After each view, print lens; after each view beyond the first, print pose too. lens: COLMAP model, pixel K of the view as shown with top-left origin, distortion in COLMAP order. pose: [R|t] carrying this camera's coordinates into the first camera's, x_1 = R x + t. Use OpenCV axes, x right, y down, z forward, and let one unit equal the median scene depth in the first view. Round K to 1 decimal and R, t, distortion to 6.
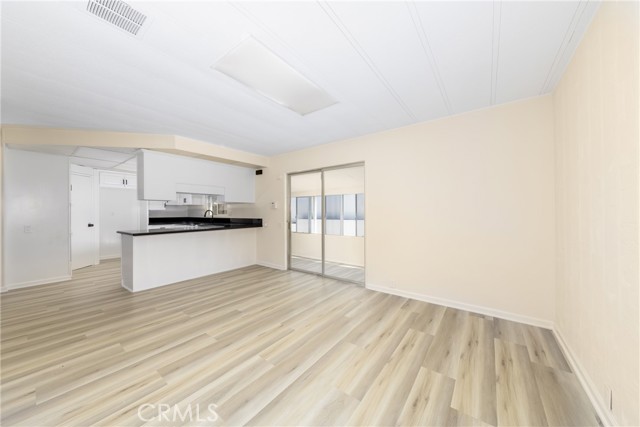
lens RADIAL K [[229.1, 0, 324.2], [0, 229.1, 218.1], [0, 0, 1]] dist [0.001311, -0.000457]
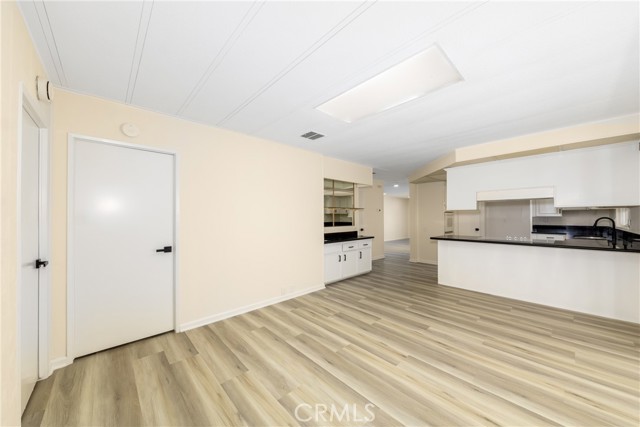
lens RADIAL K [[229.1, 0, 321.5], [0, 229.1, 214.1], [0, 0, 1]] dist [0.001311, -0.000457]
pose [[-0.193199, -0.003406, -0.981154, 0.658165], [-0.027981, 0.999606, 0.002039, -0.052185], [0.980761, 0.027848, -0.193218, 0.770477]]
